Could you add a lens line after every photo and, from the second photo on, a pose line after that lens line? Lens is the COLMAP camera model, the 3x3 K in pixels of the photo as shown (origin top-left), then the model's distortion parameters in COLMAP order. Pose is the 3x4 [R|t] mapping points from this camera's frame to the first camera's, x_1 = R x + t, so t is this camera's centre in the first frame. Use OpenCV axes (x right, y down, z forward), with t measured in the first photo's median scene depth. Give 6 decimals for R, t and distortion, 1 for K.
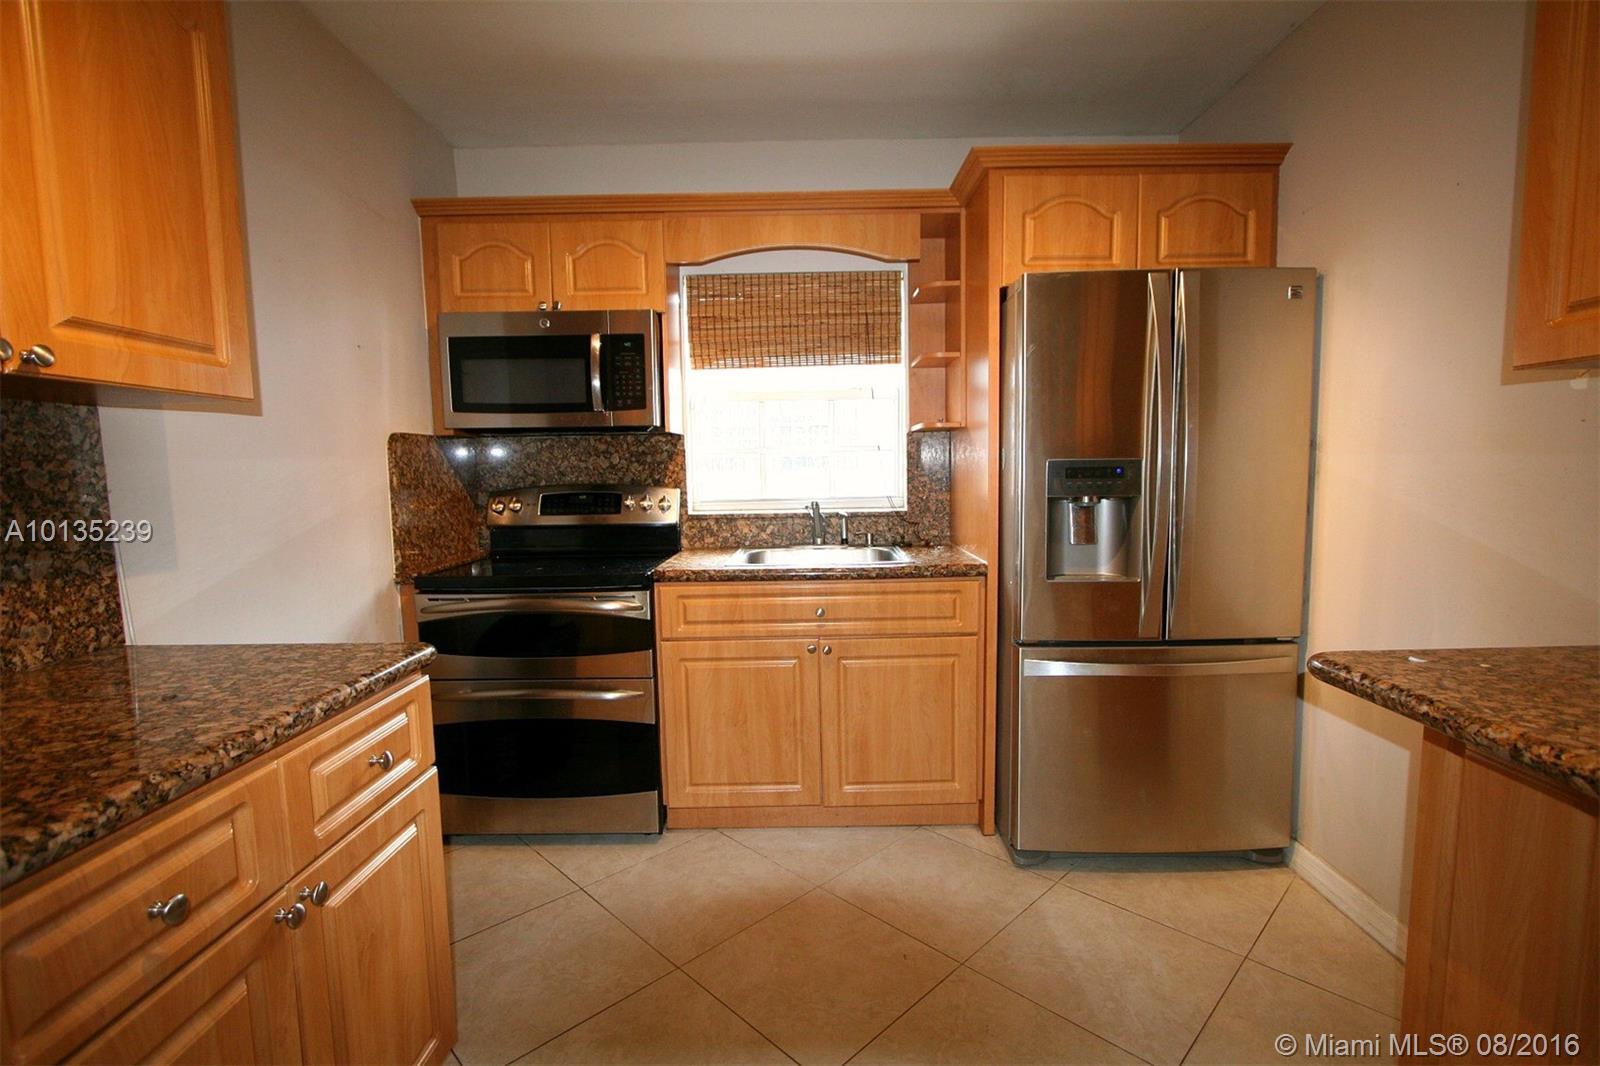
lens RADIAL K [[749.9, 0, 807.9], [0, 749.9, 550.7], [0, 0, 1]] dist [-0.013129, -0.000325]
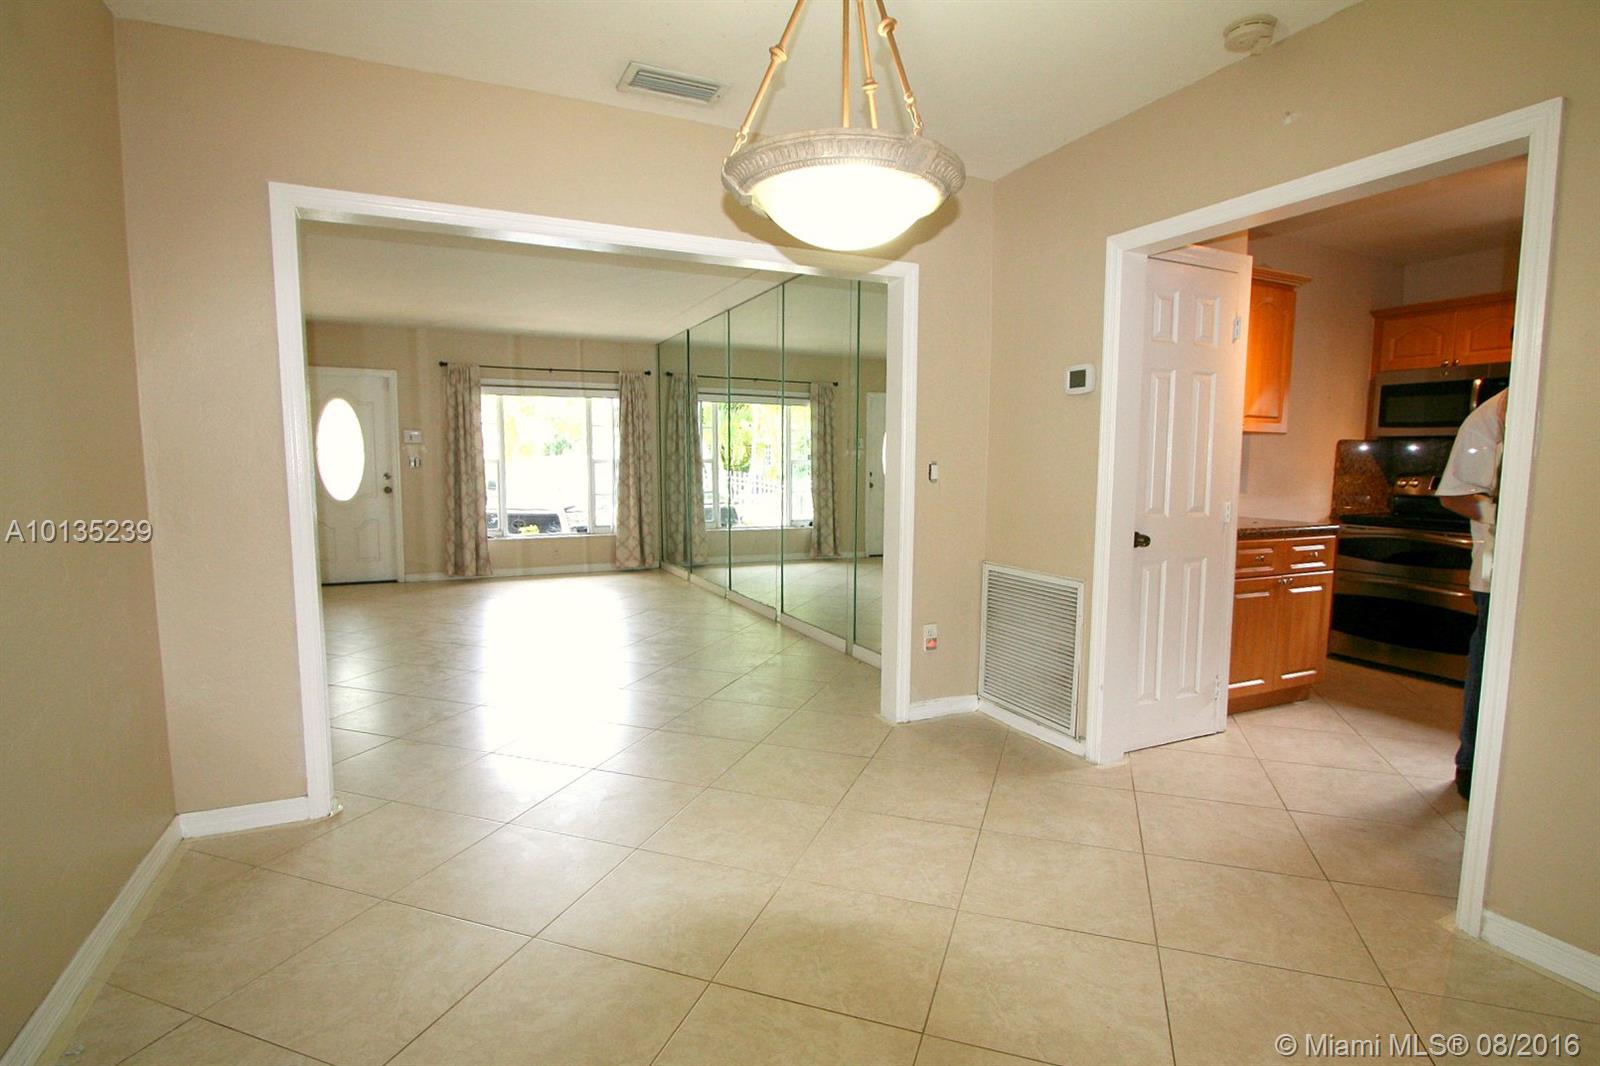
lens RADIAL K [[749.9, 0, 807.9], [0, 749.9, 550.7], [0, 0, 1]] dist [-0.013129, -0.000325]
pose [[0.423867, 0.117834, -0.898027, 0.582471], [-0.098367, 0.991625, 0.083687, 0.092130], [0.900367, 0.052864, 0.431908, -0.983757]]
